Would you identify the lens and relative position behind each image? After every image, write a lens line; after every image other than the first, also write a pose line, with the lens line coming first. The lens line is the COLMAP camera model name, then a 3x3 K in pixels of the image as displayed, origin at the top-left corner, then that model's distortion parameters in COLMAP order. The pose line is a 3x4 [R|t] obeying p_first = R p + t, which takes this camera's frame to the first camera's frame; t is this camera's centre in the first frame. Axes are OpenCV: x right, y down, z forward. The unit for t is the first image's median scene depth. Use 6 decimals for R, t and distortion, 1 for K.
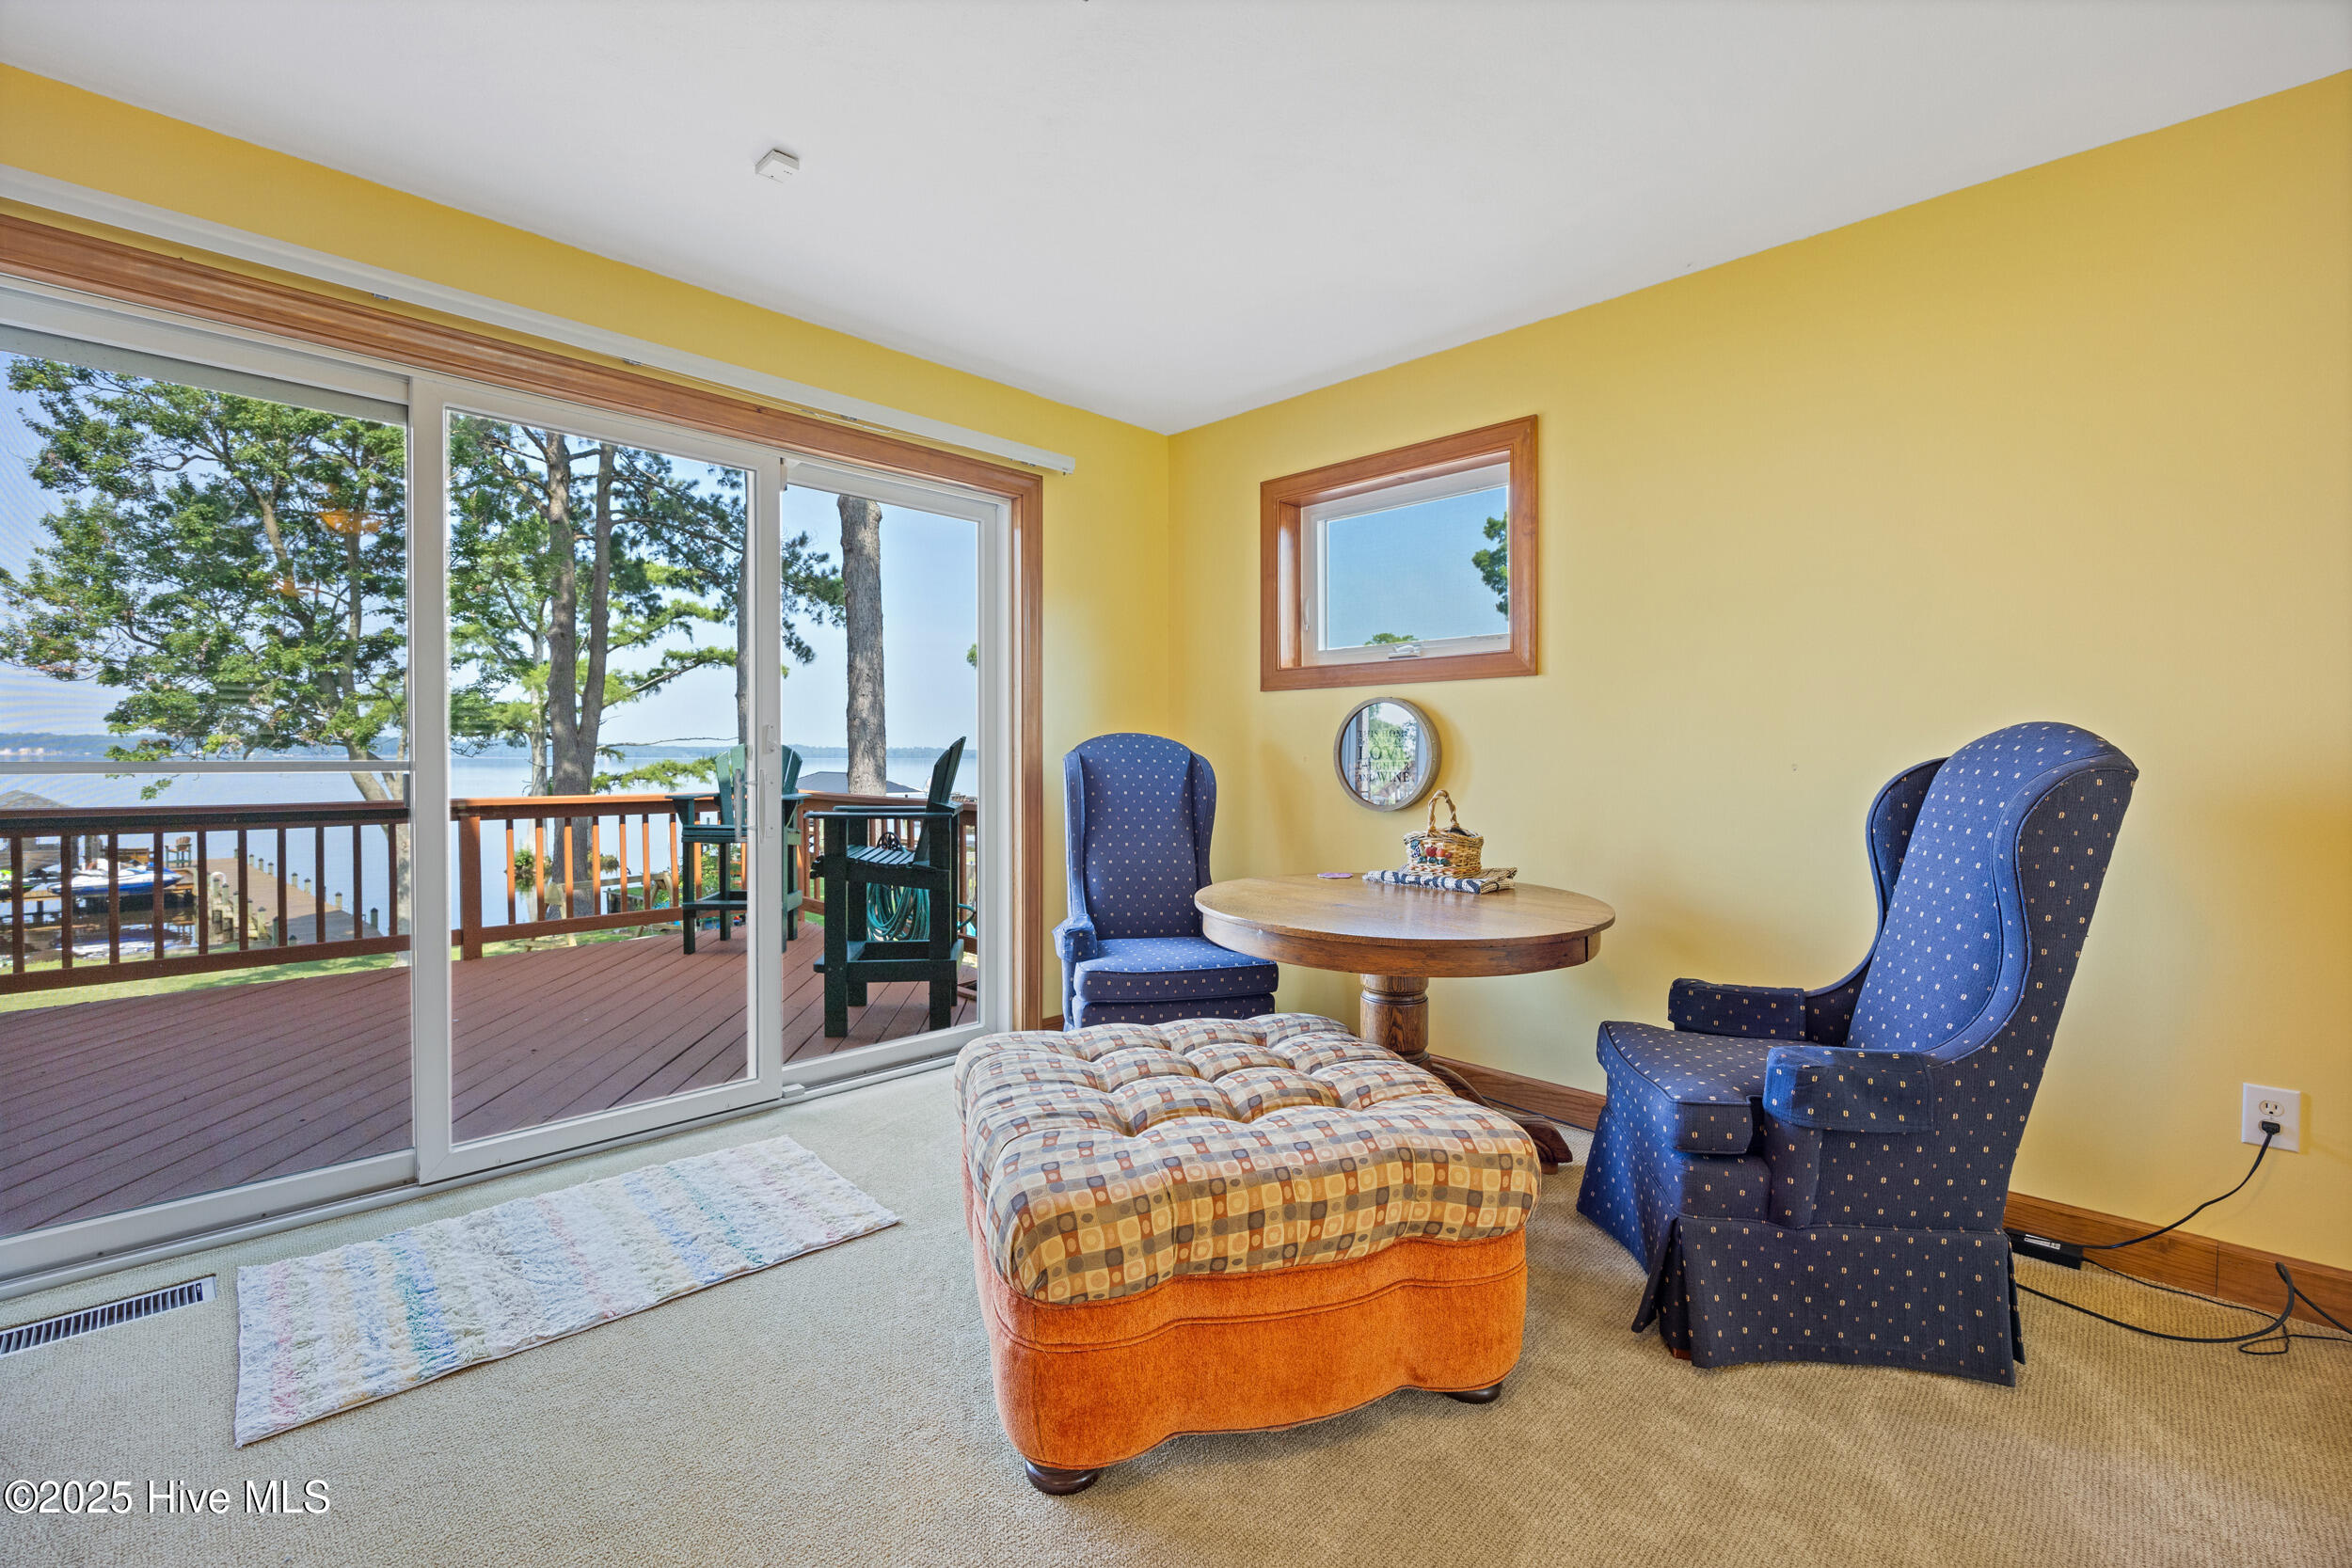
lens RADIAL K [[982.1, 0, 1175.1], [0, 982.1, 772.3], [0, 0, 1]] dist [-0.009792, 0.000260]
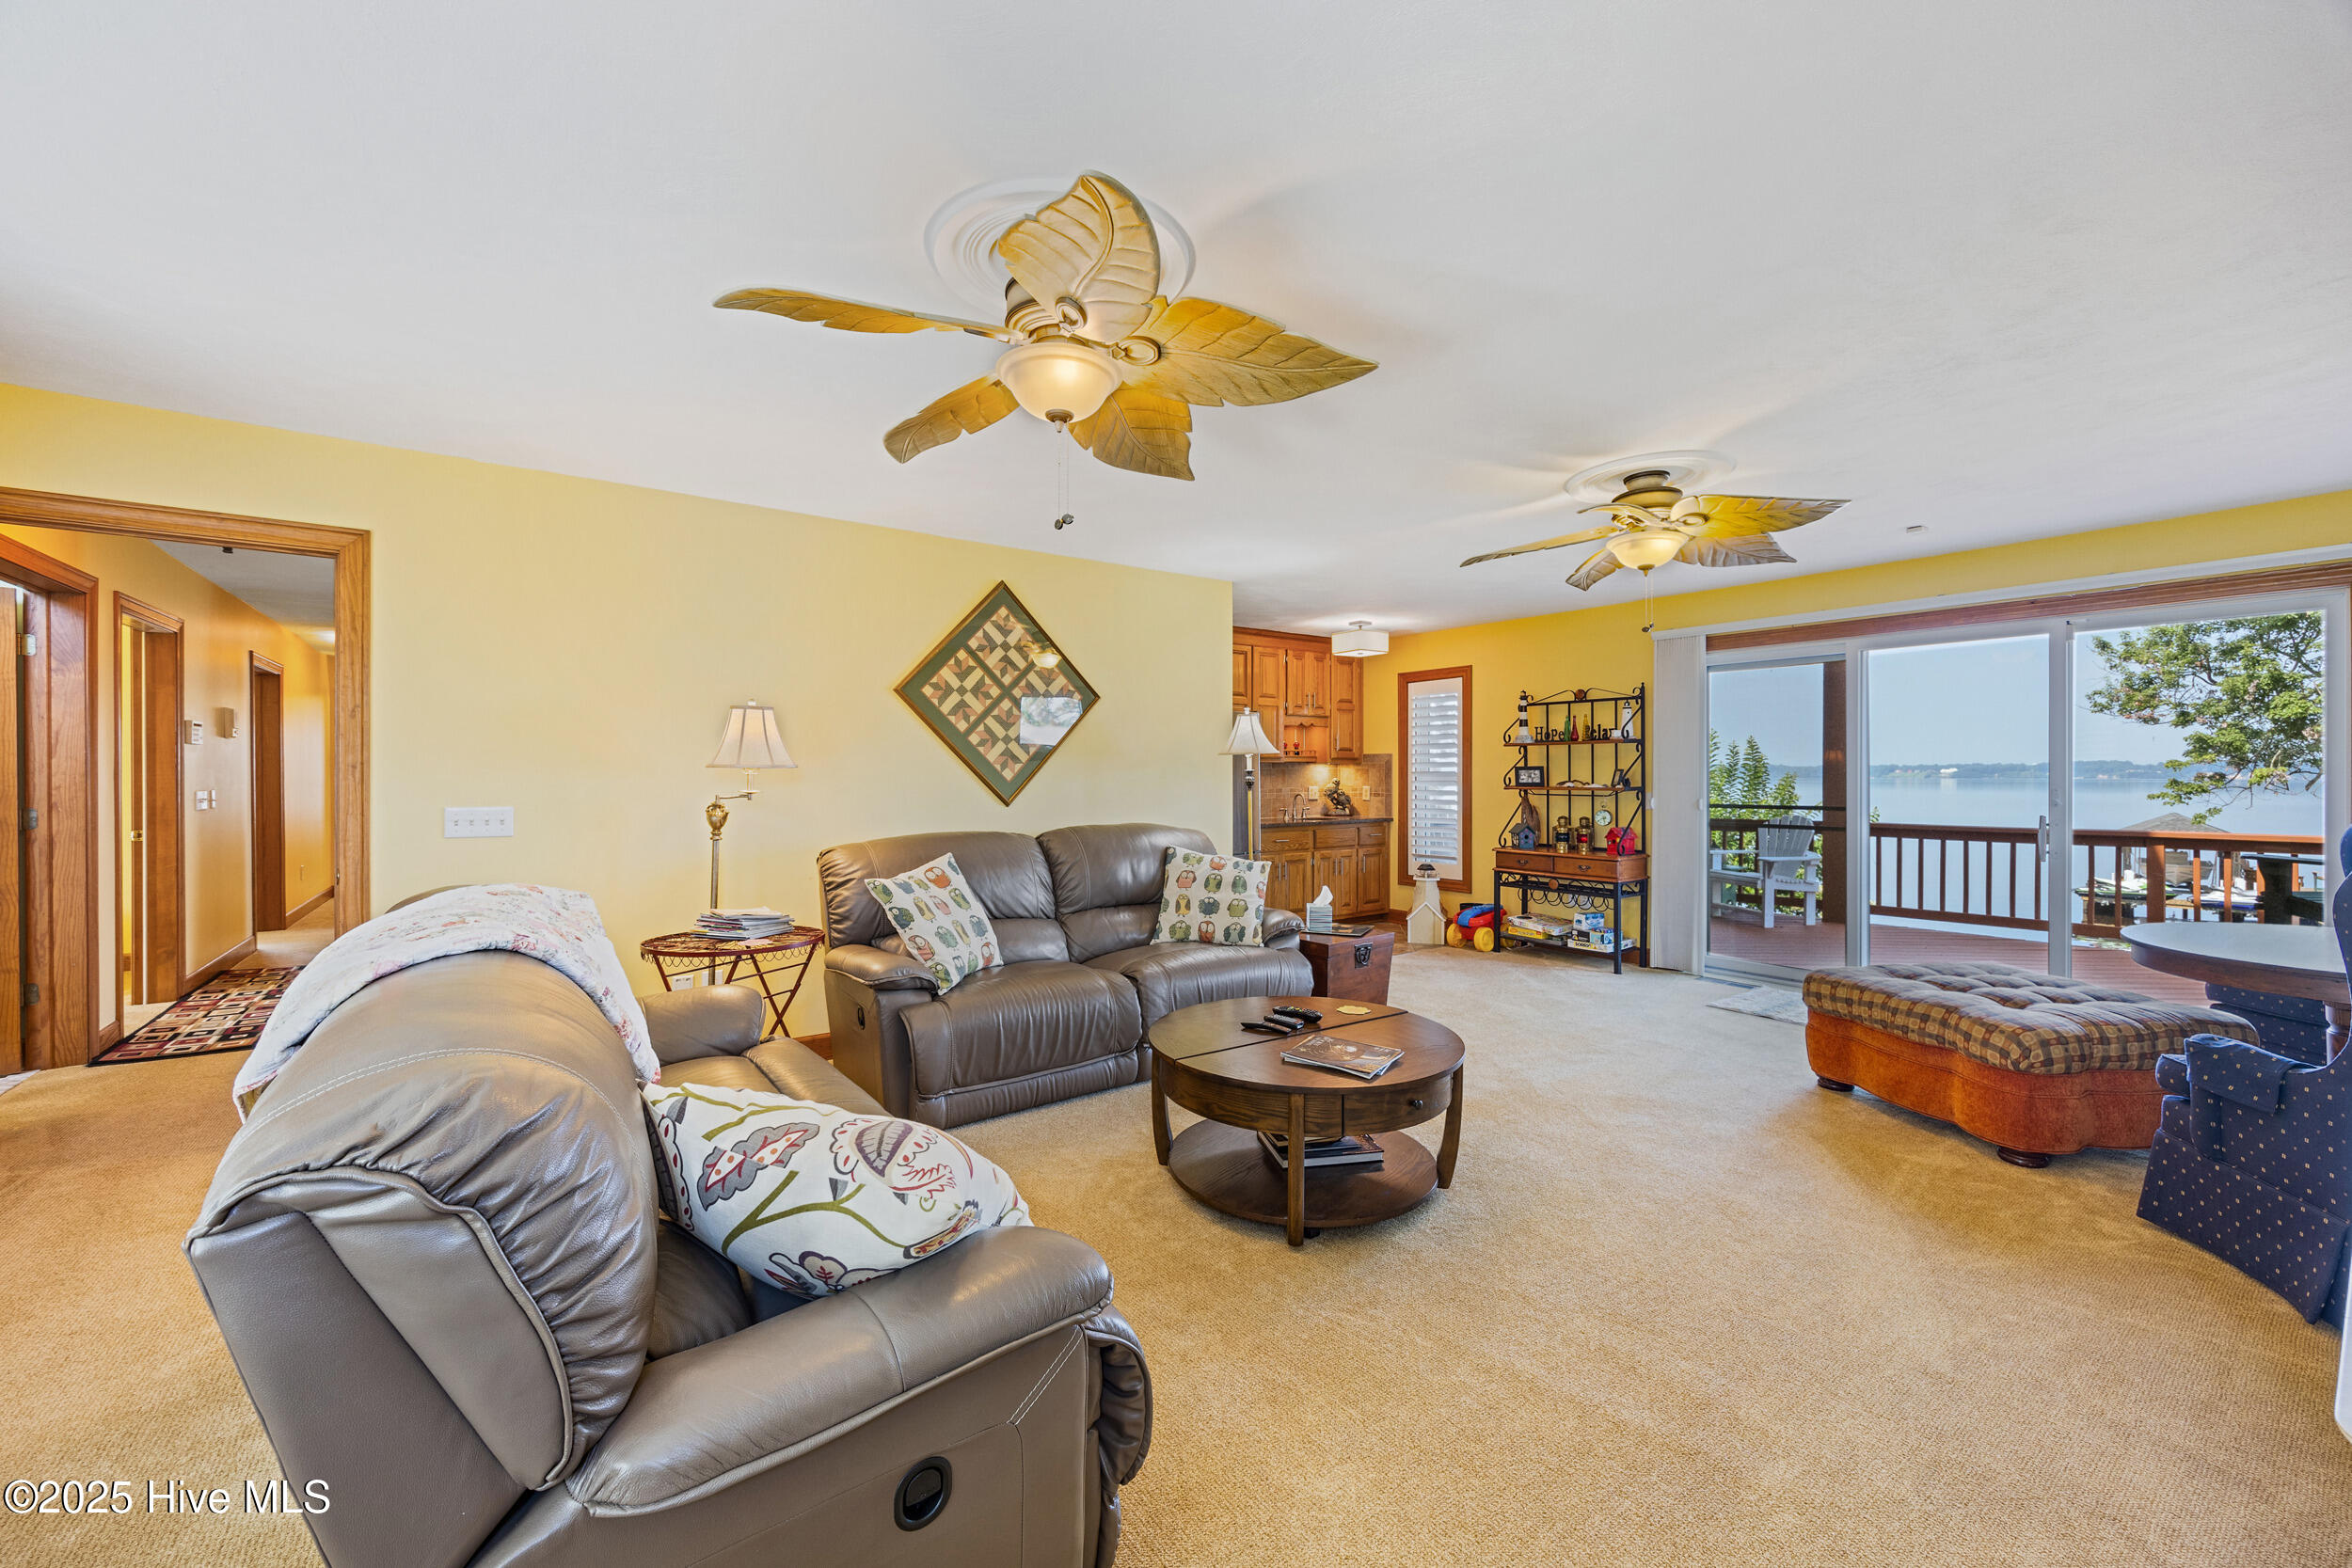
lens RADIAL K [[910.8, 0, 1182.6], [0, 910.8, 782.4], [0, 0, 1]] dist [-0.001082, -0.000506]
pose [[-0.159408, 0.001016, -0.987212, 0.906588], [-0.015773, 0.999869, 0.003576, -0.029185], [0.987087, 0.016142, -0.159371, -0.122483]]
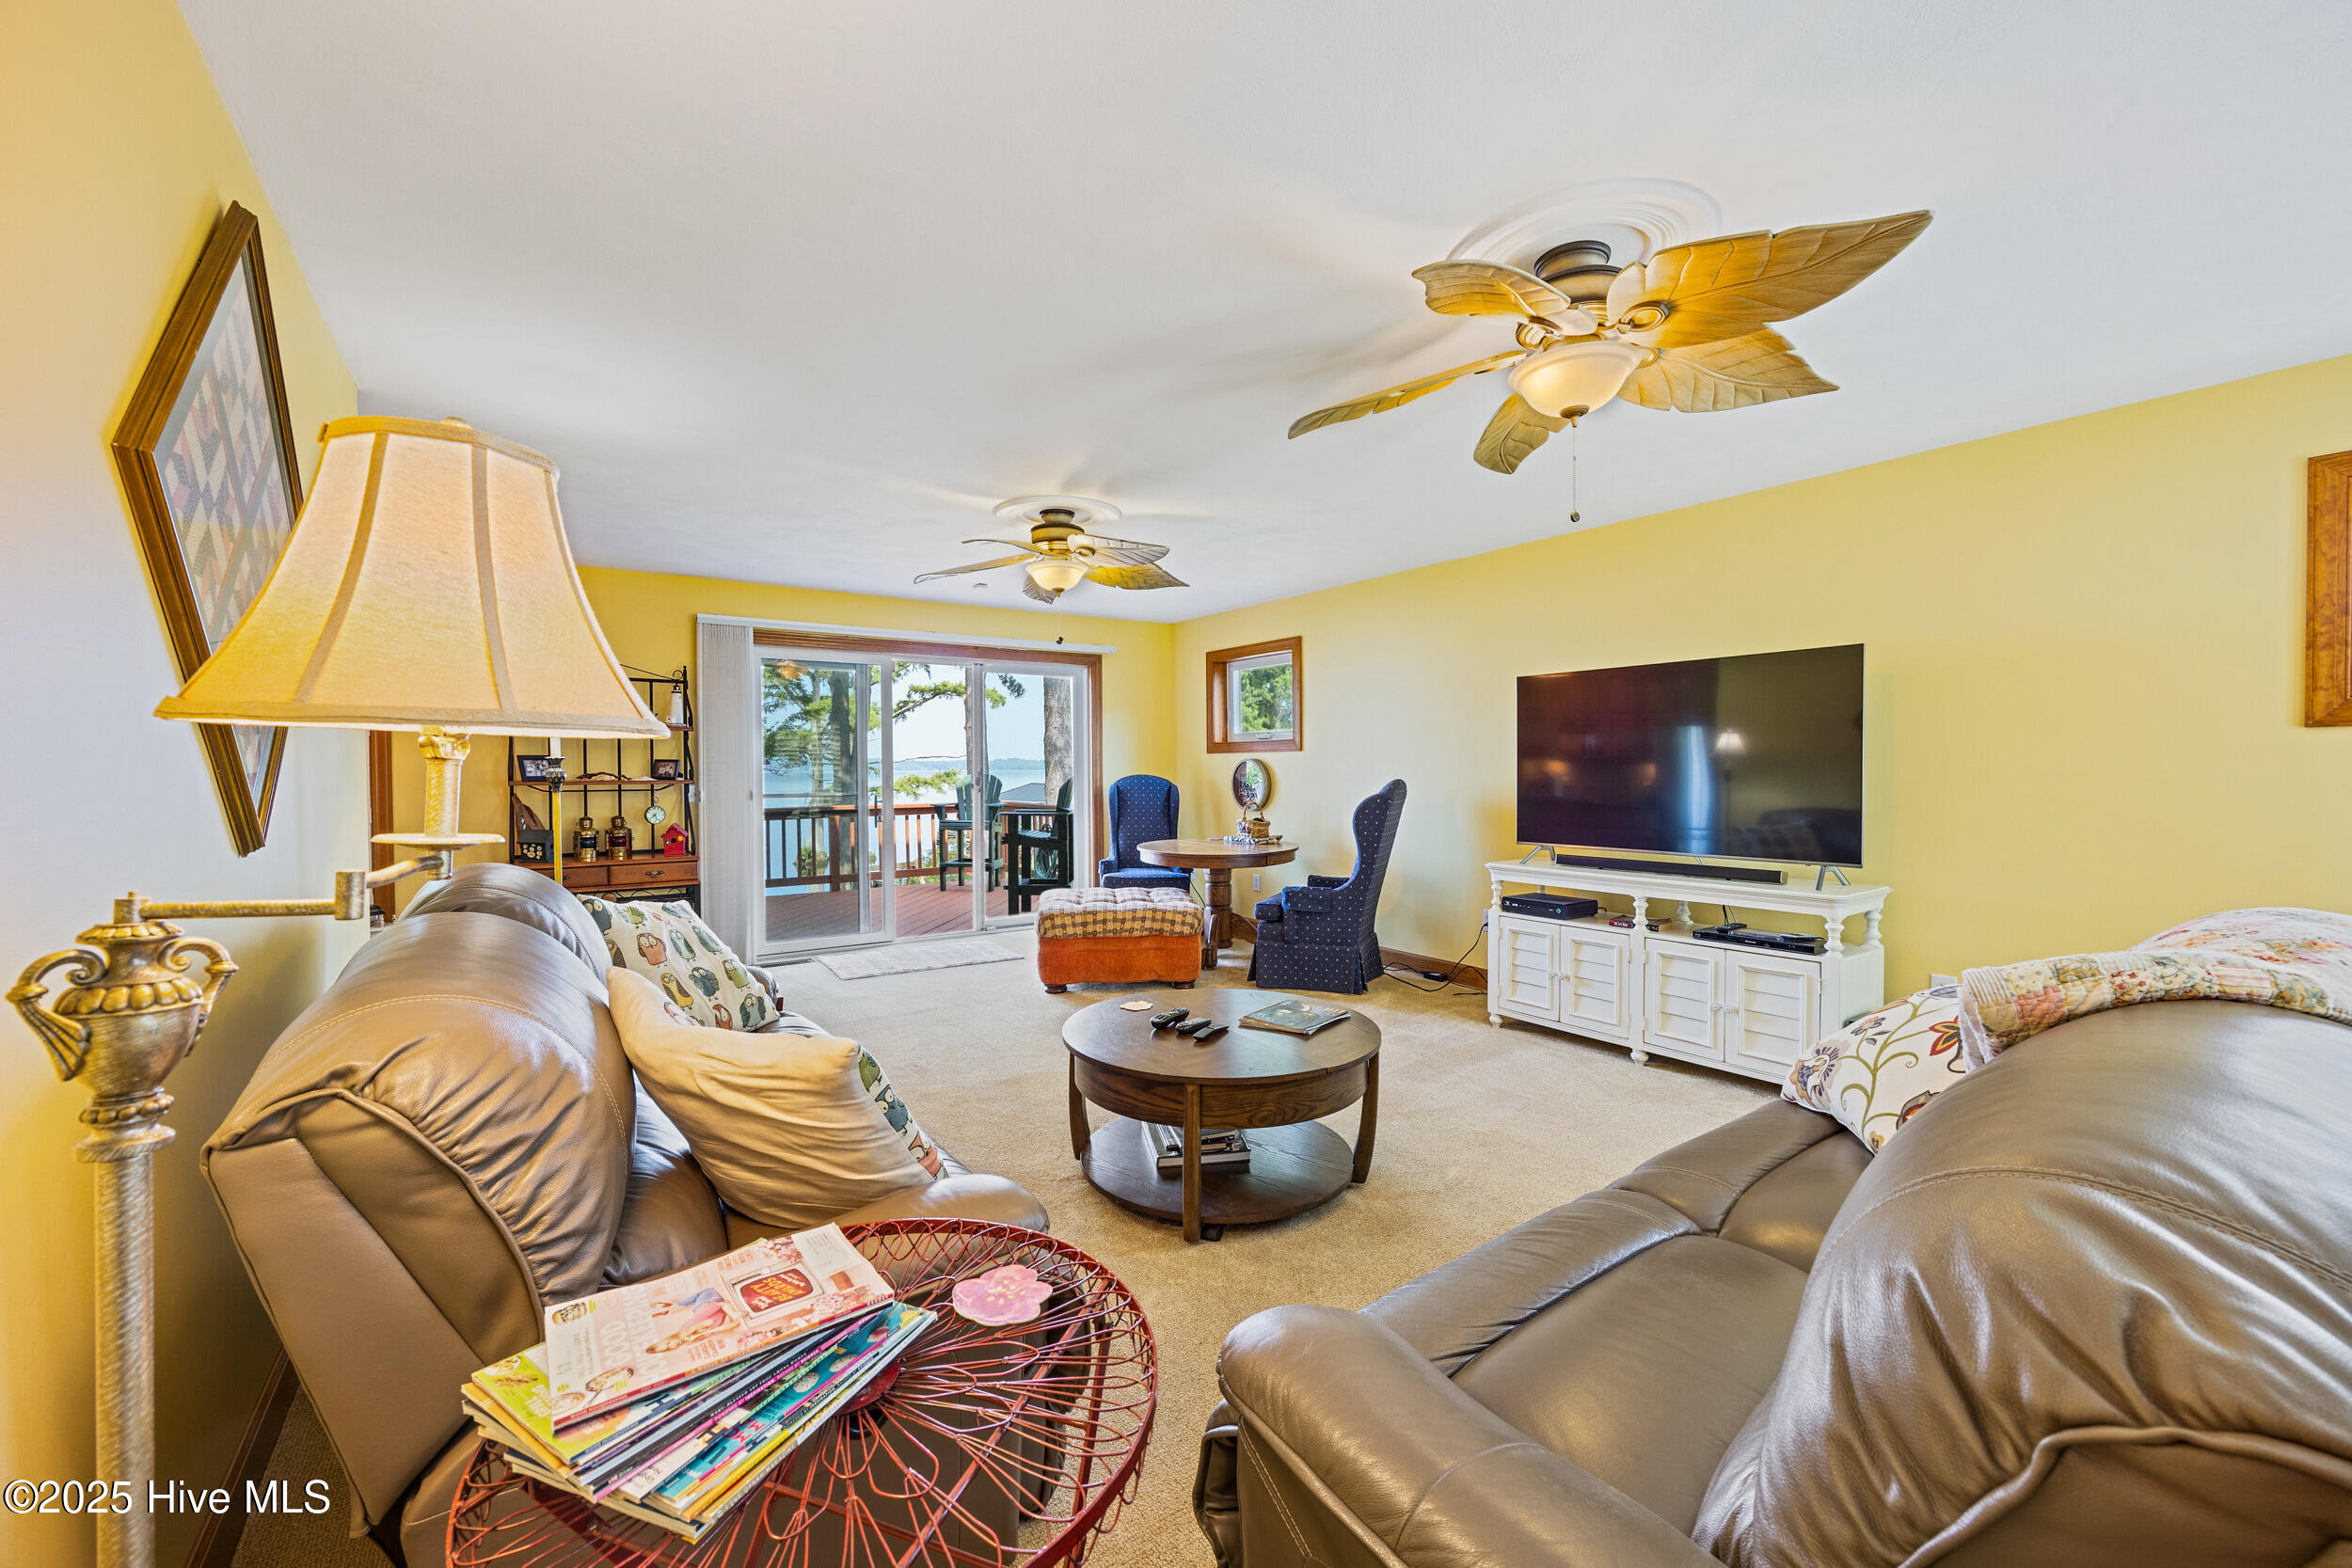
lens RADIAL K [[910.8, 0, 1184.5], [0, 910.8, 777.3], [0, 0, 1]] dist [-0.001082, -0.000506]
pose [[0.983244, -0.006292, -0.182184, 0.343686], [0.005657, 0.999976, -0.004001, -0.021940], [0.182205, 0.002903, 0.983256, -0.786332]]
